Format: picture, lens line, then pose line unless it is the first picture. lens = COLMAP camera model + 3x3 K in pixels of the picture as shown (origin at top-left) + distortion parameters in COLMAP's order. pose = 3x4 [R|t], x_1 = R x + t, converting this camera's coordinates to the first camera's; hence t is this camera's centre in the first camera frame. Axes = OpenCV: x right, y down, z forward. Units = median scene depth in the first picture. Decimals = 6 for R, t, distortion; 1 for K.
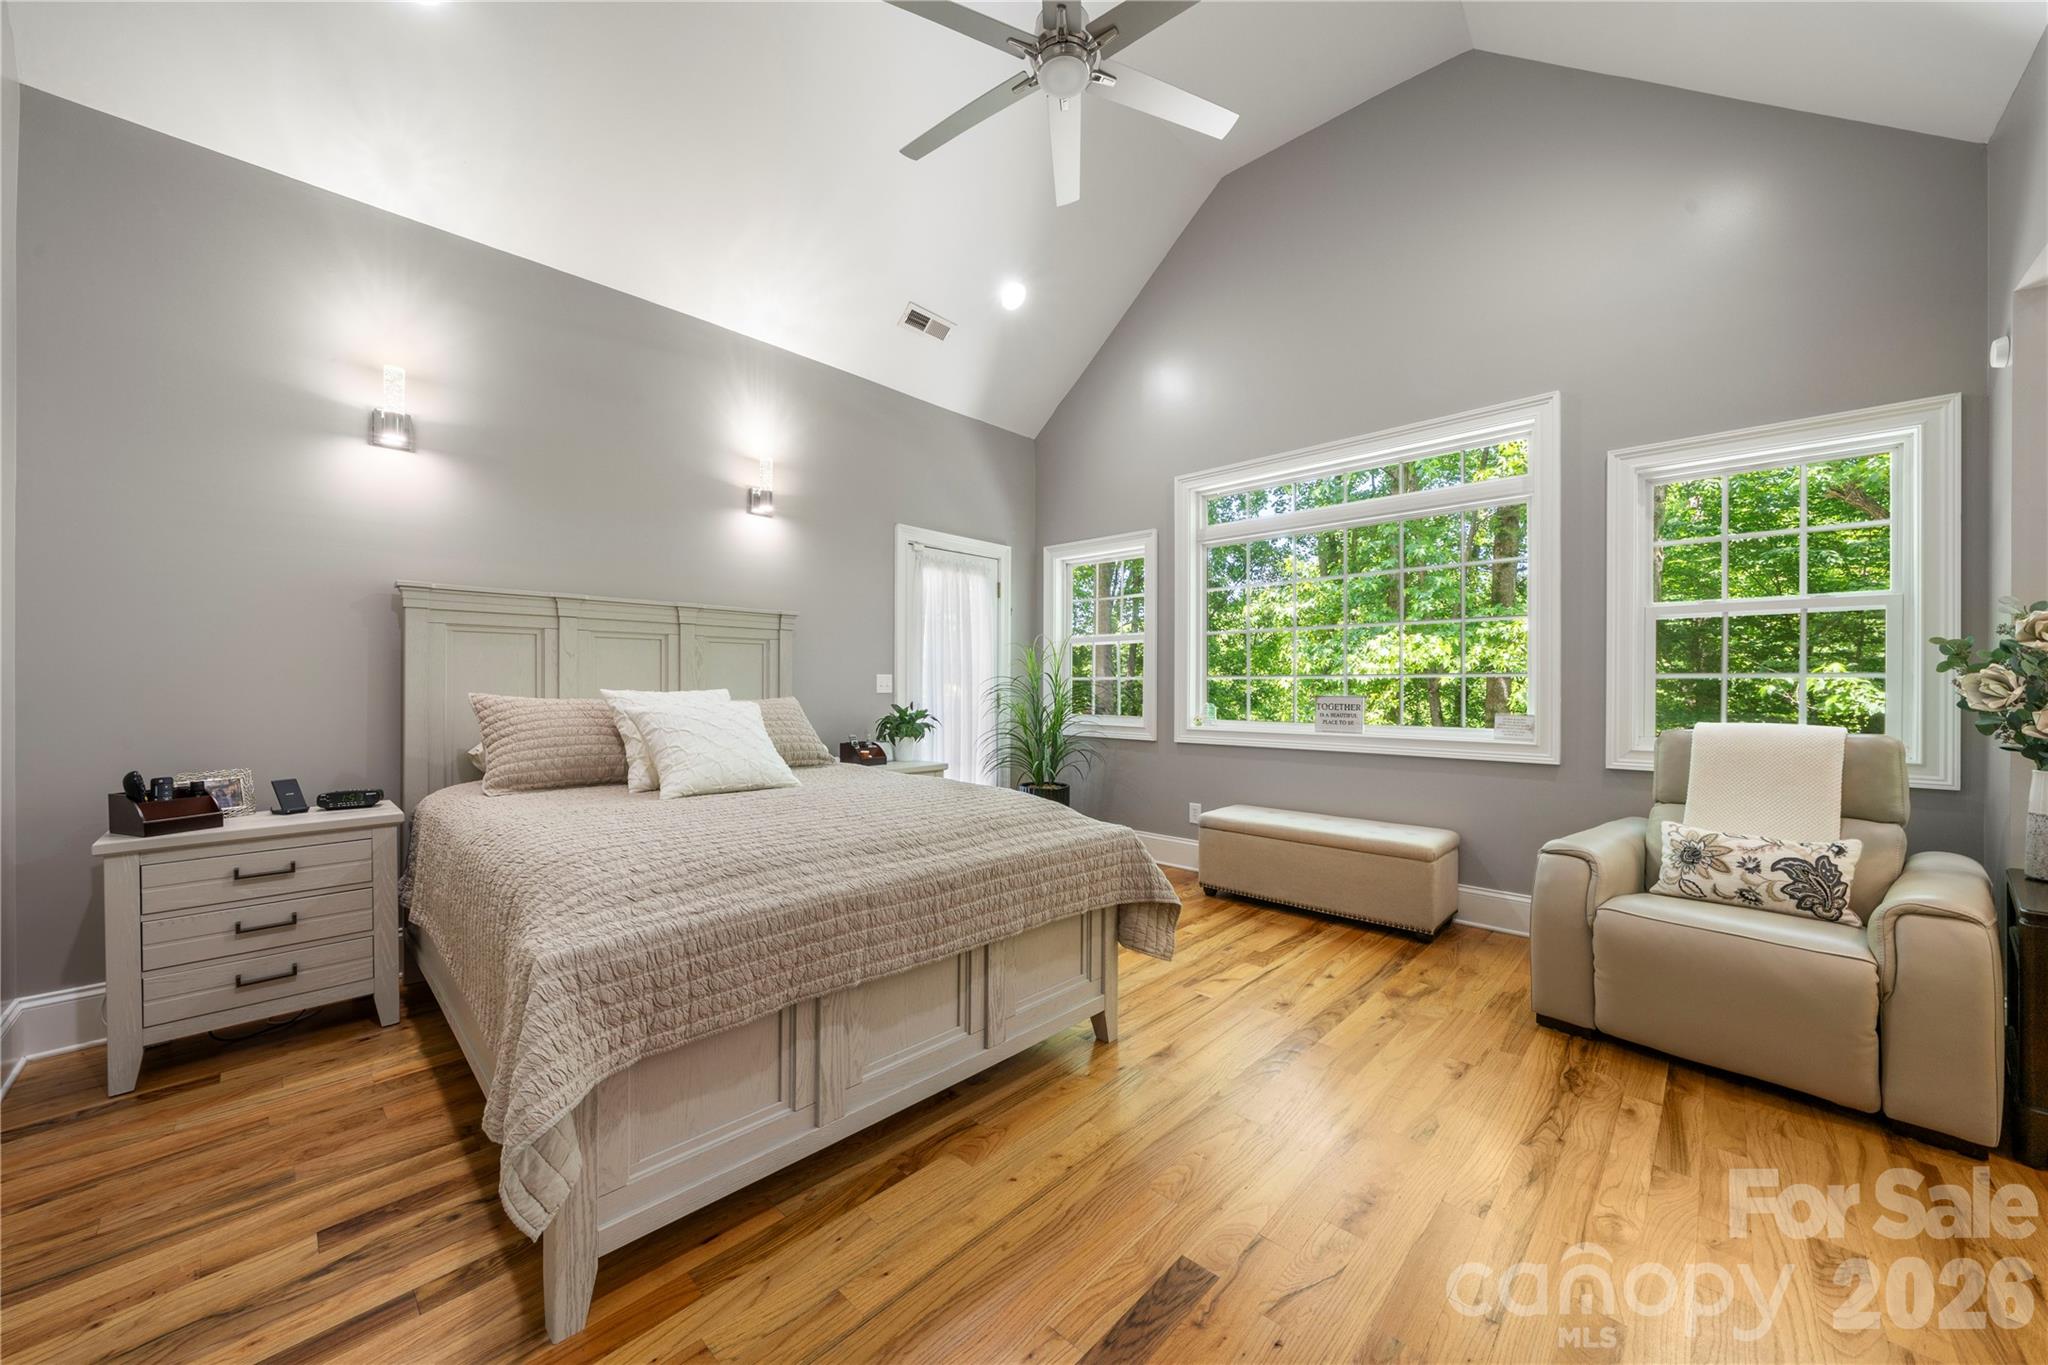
lens RADIAL K [[744.1, 0, 1026.2], [0, 744.1, 687.9], [0, 0, 1]] dist [-0.004973, -0.000282]
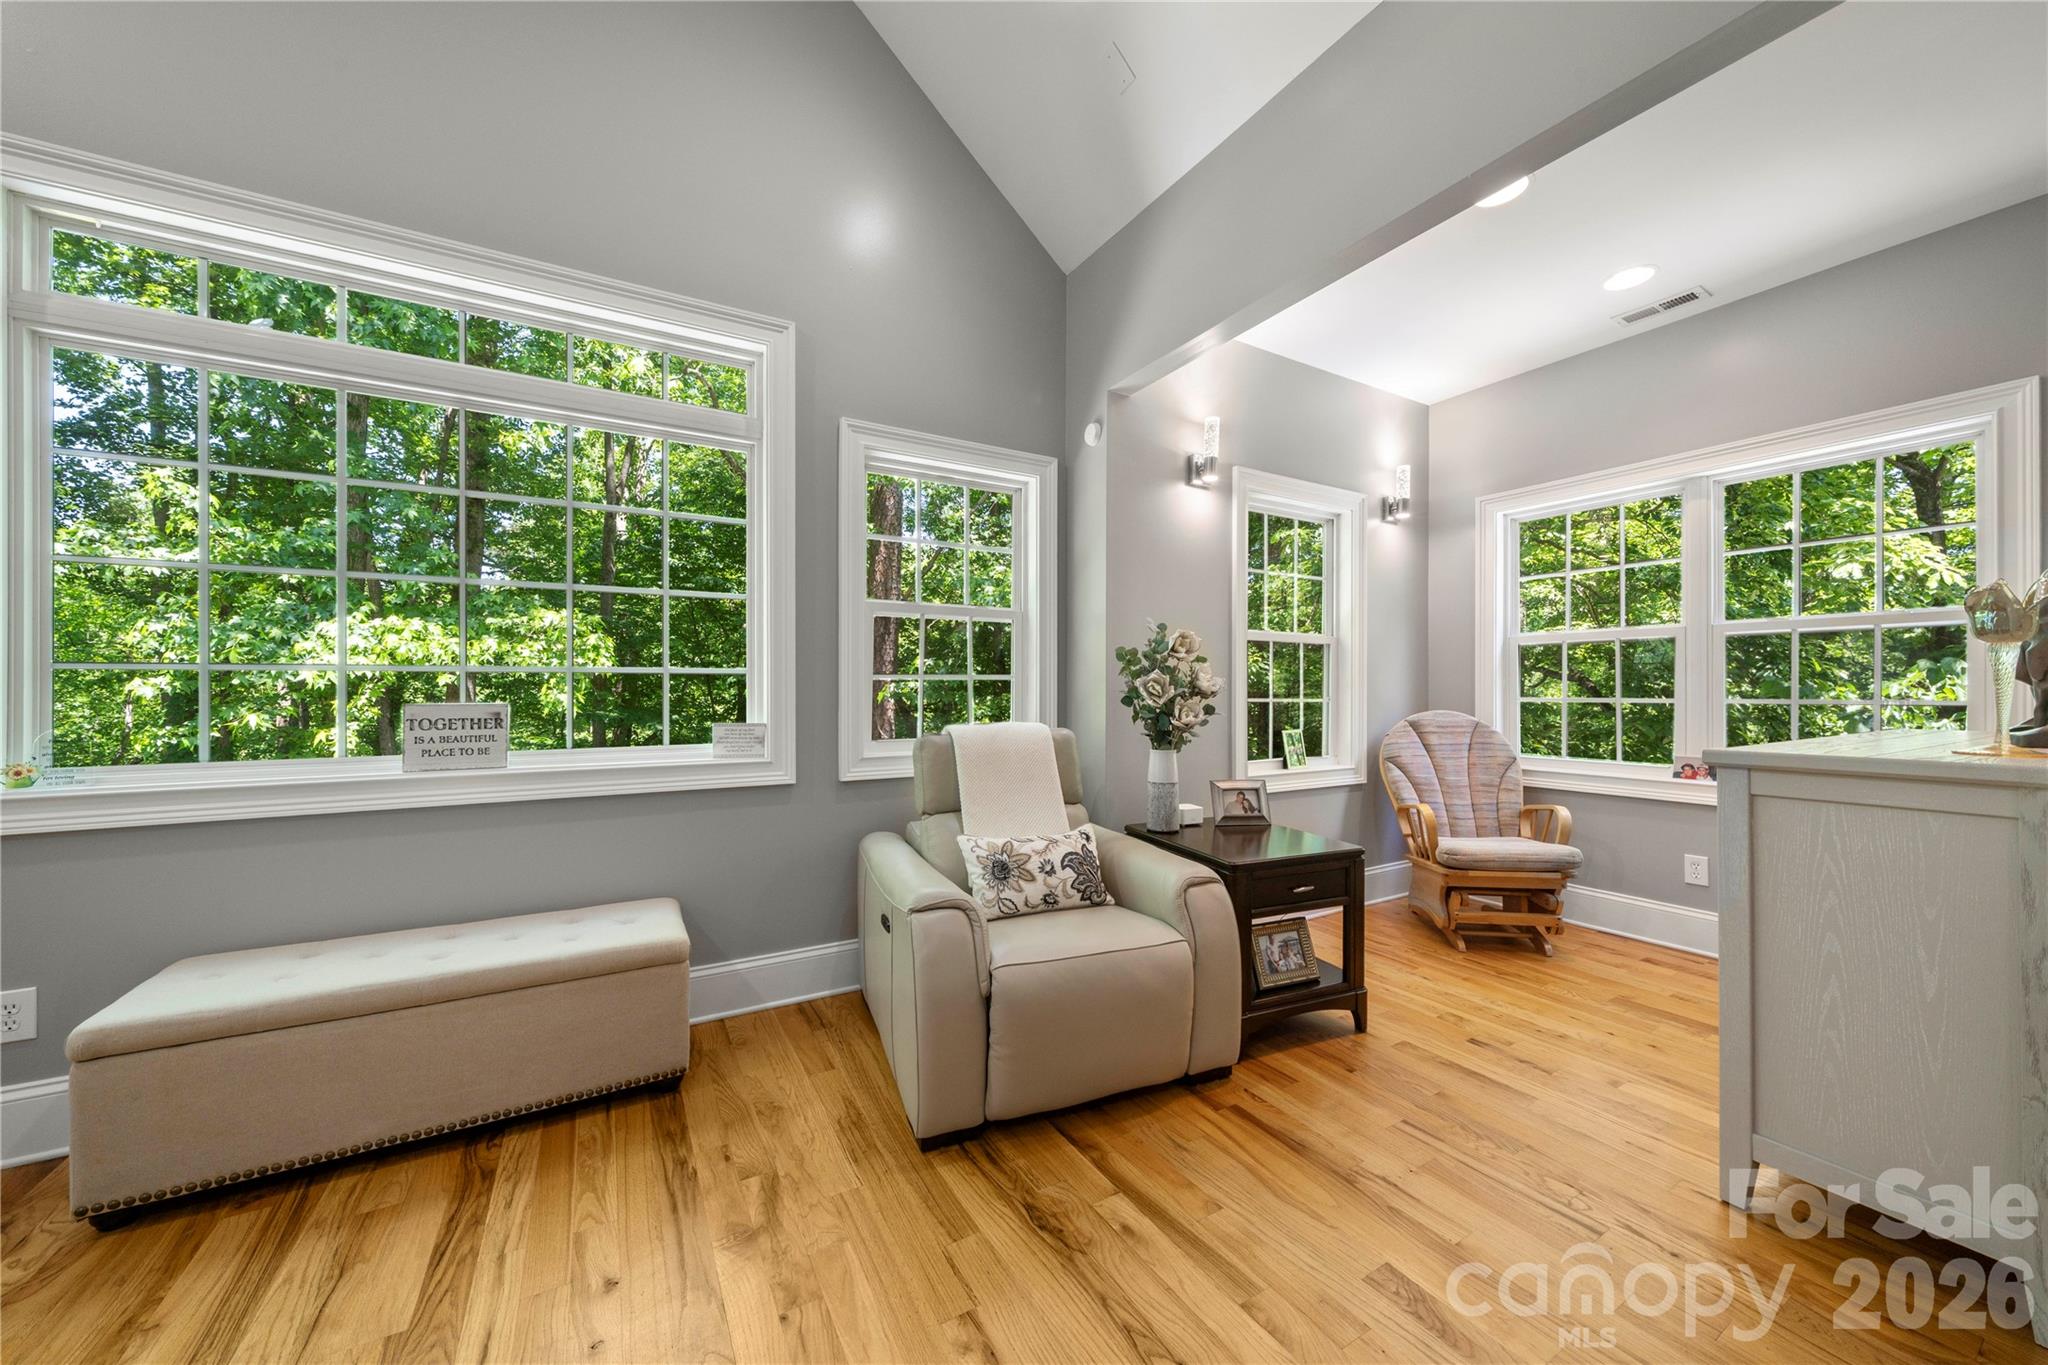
lens RADIAL K [[730.9, 0, 1022.3], [0, 730.9, 688.5], [0, 0, 1]] dist [-0.001658, -0.000019]
pose [[0.293891, 0.000409, 0.955839, 0.033488], [0.002791, 0.999995, -0.001286, 0.001821], [-0.955835, 0.003046, 0.293889, 0.619222]]
